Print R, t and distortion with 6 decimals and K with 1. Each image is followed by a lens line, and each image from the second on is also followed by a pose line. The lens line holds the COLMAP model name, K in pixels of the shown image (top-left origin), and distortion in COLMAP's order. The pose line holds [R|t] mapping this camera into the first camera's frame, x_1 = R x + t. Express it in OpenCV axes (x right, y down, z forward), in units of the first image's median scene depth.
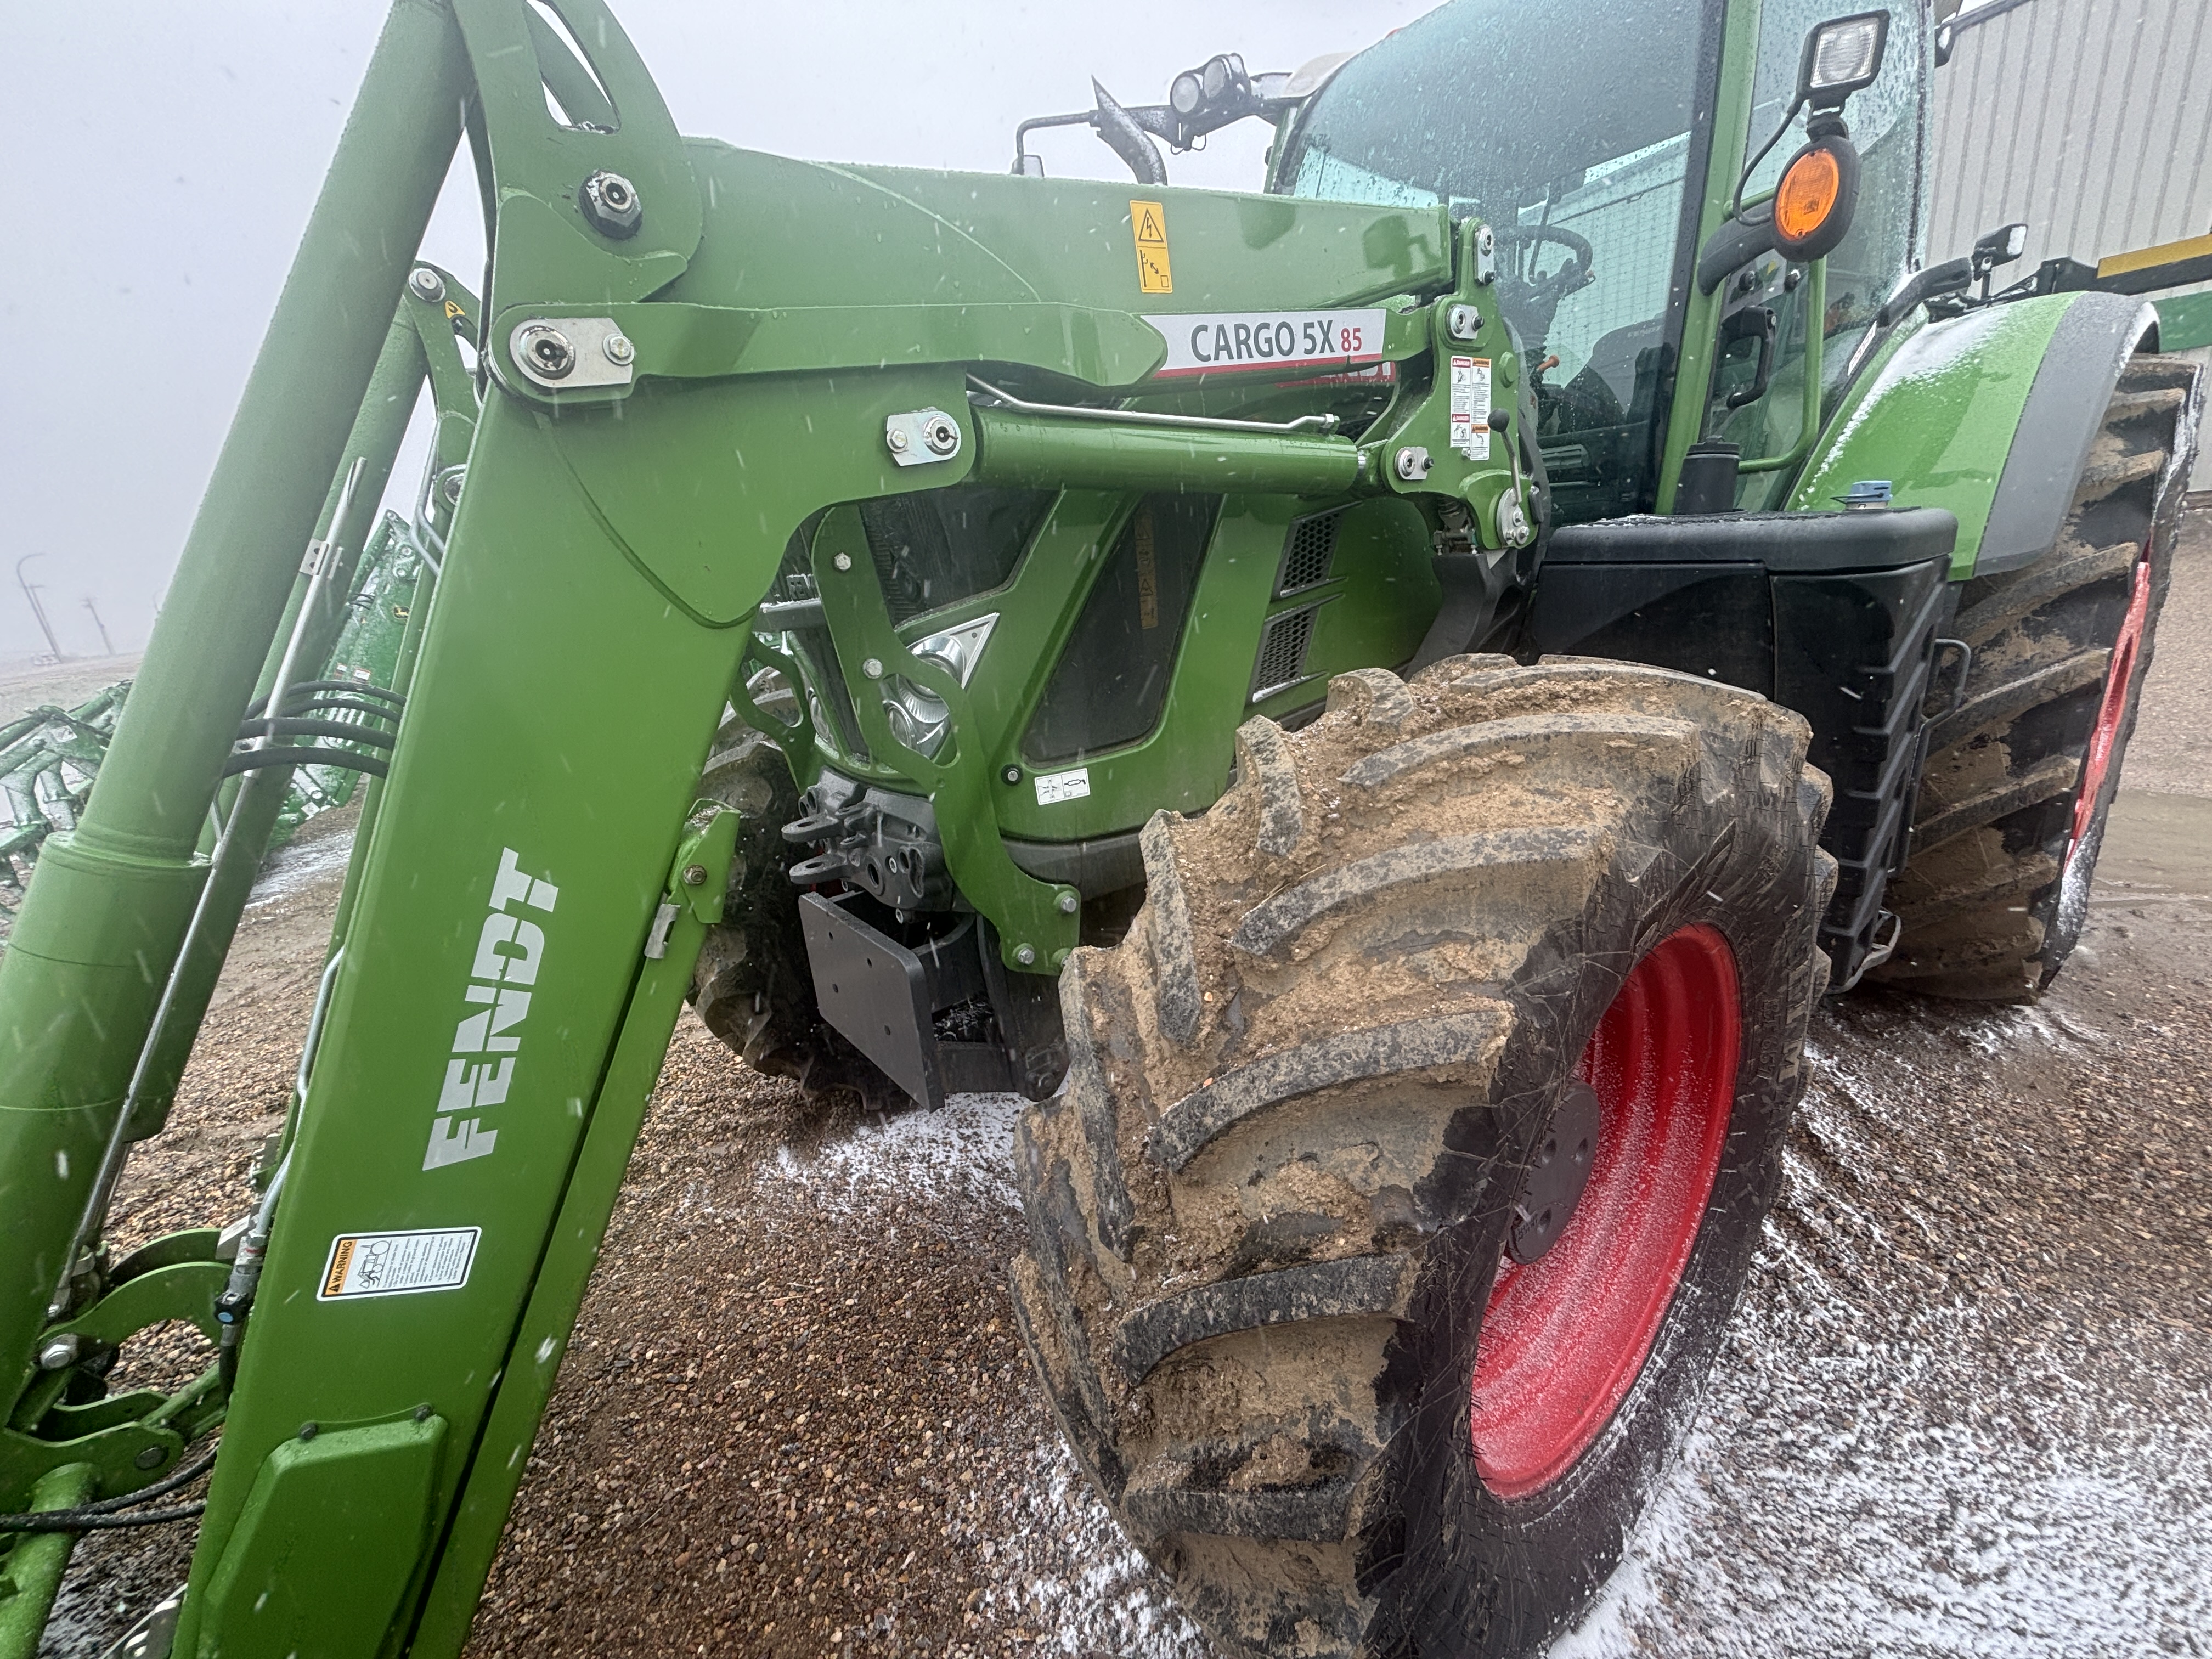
lens RADIAL K [[889.4, 0, 1107.7], [0, 889.4, 824.1], [0, 0, 1]] dist [-0.001310, -0.000113]
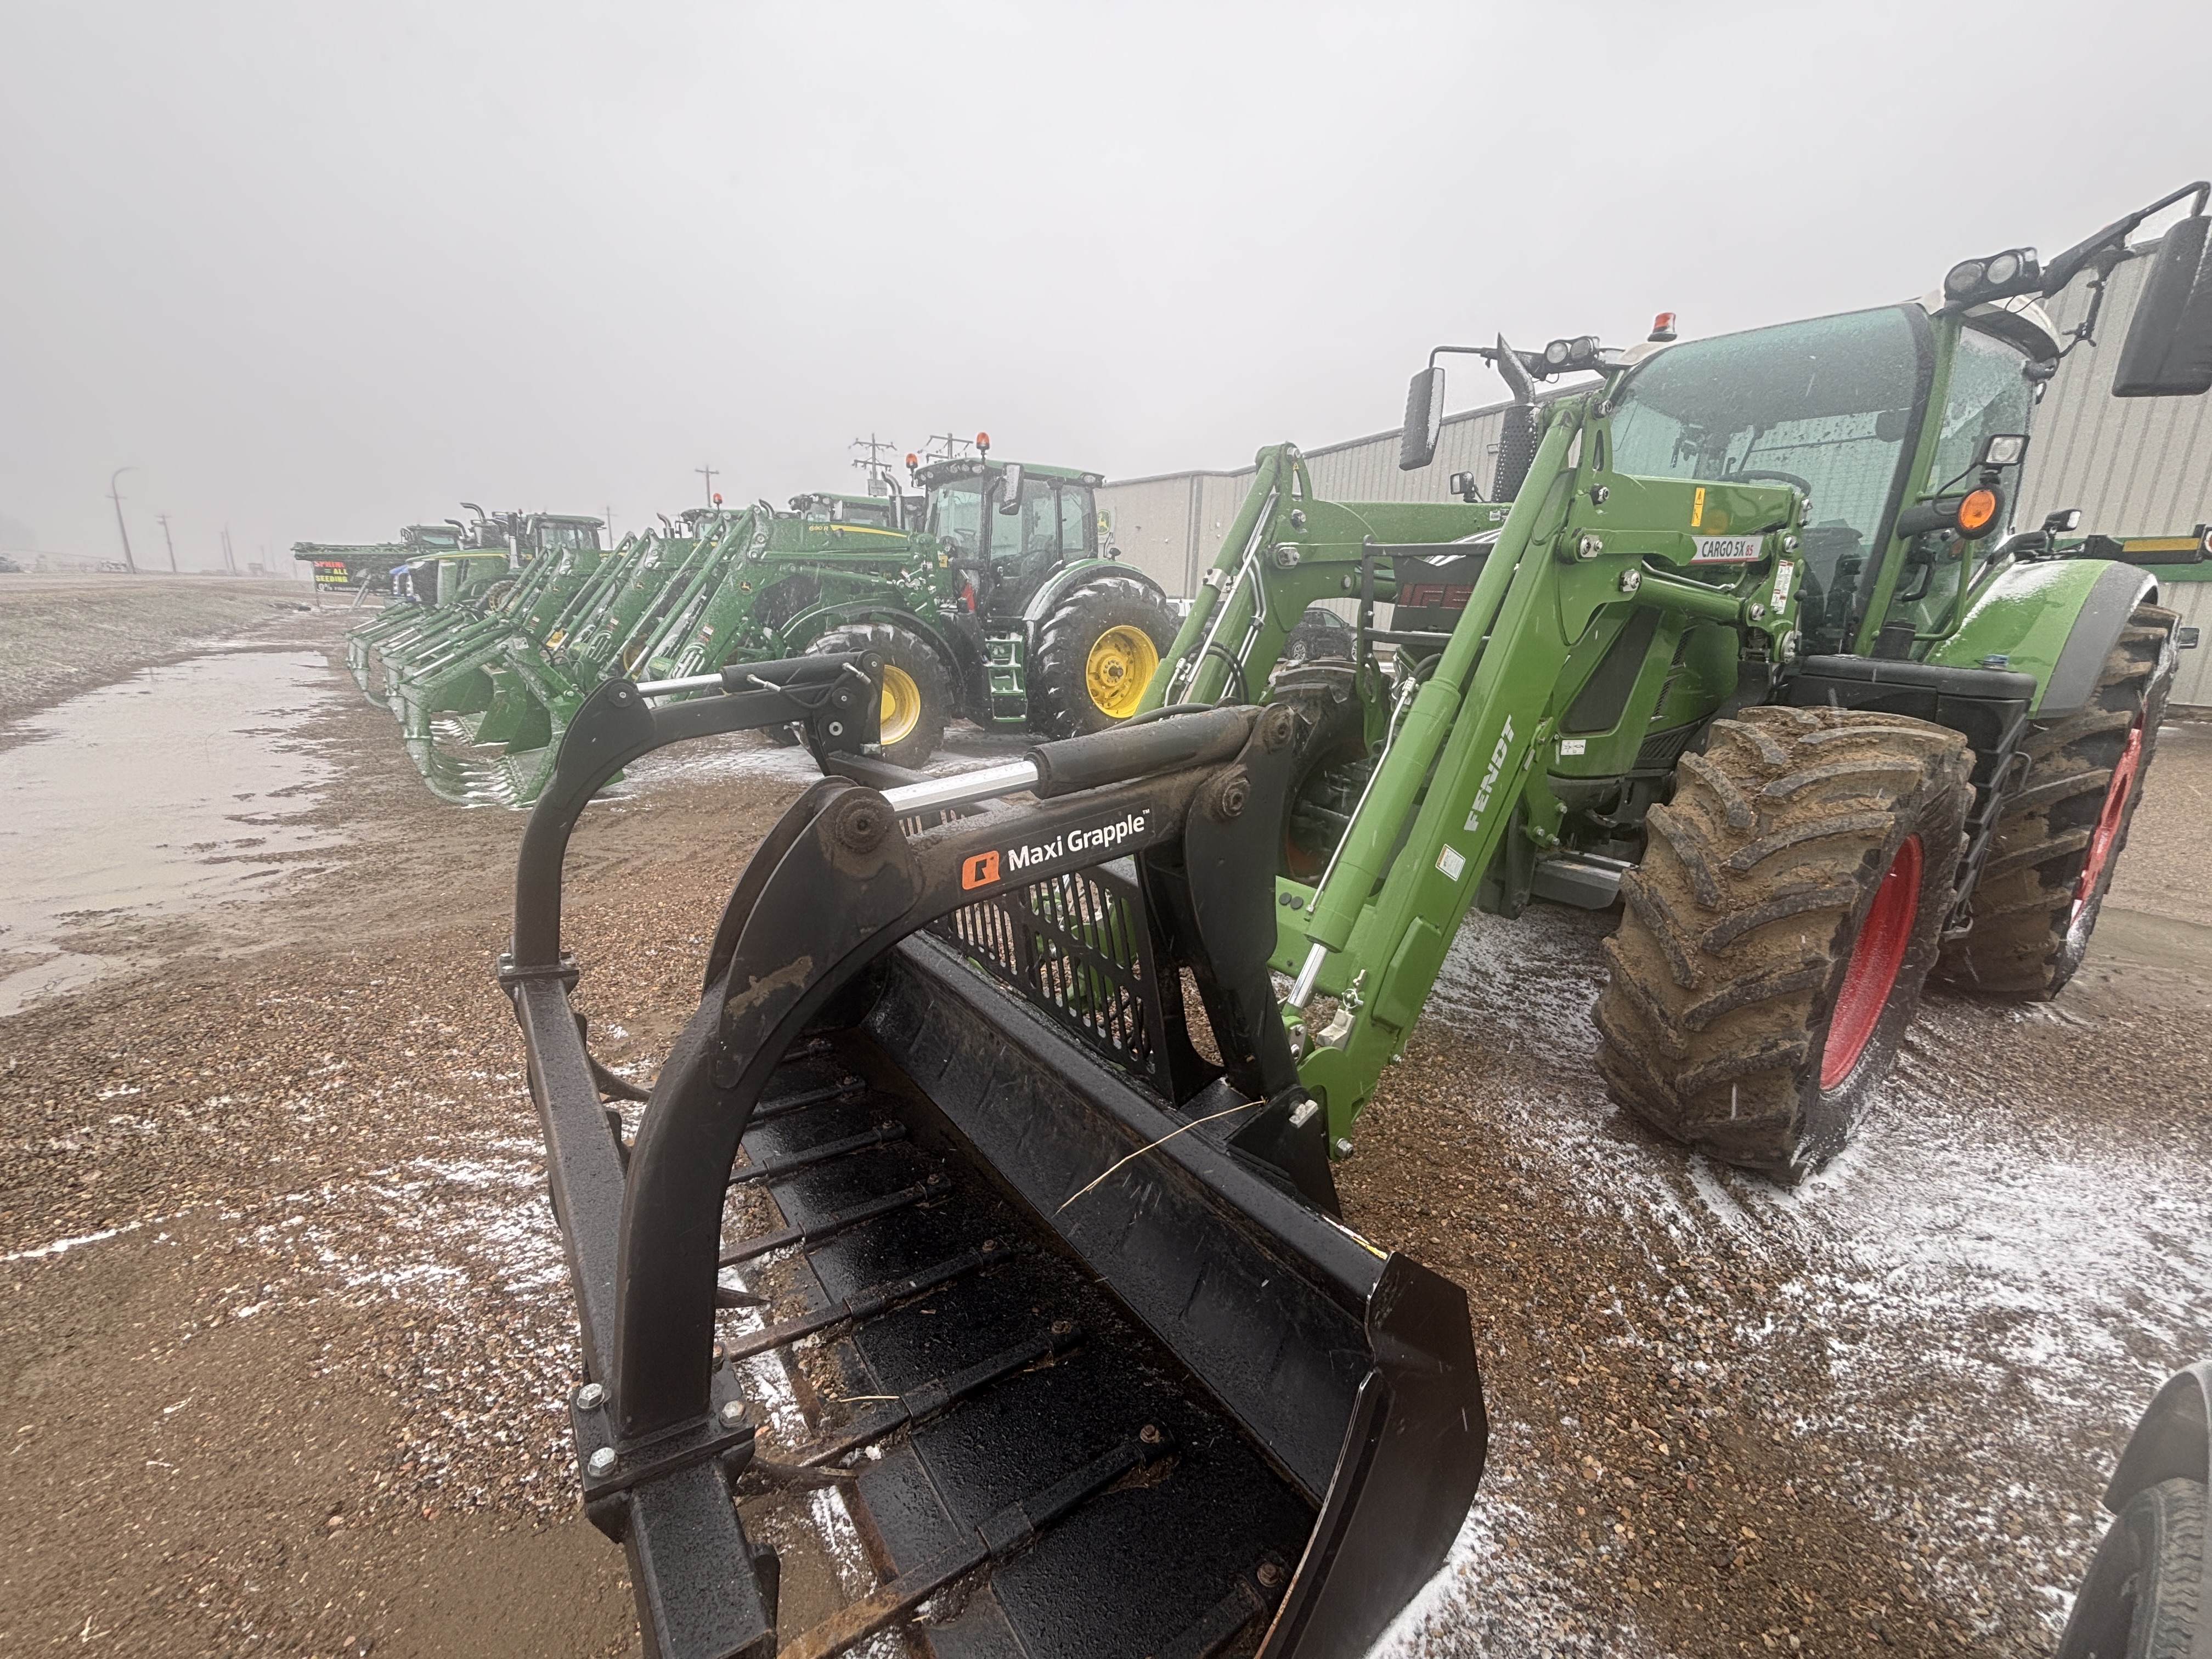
lens RADIAL K [[895.9, 0, 1105.7], [0, 895.9, 826.3], [0, 0, 1]] dist [0.003327, -0.000390]
pose [[0.989365, 0.145451, 0.000406, -0.781682], [-0.145140, 0.987421, -0.062720, 0.300708], [-0.009523, 0.061995, 0.998031, -0.710211]]
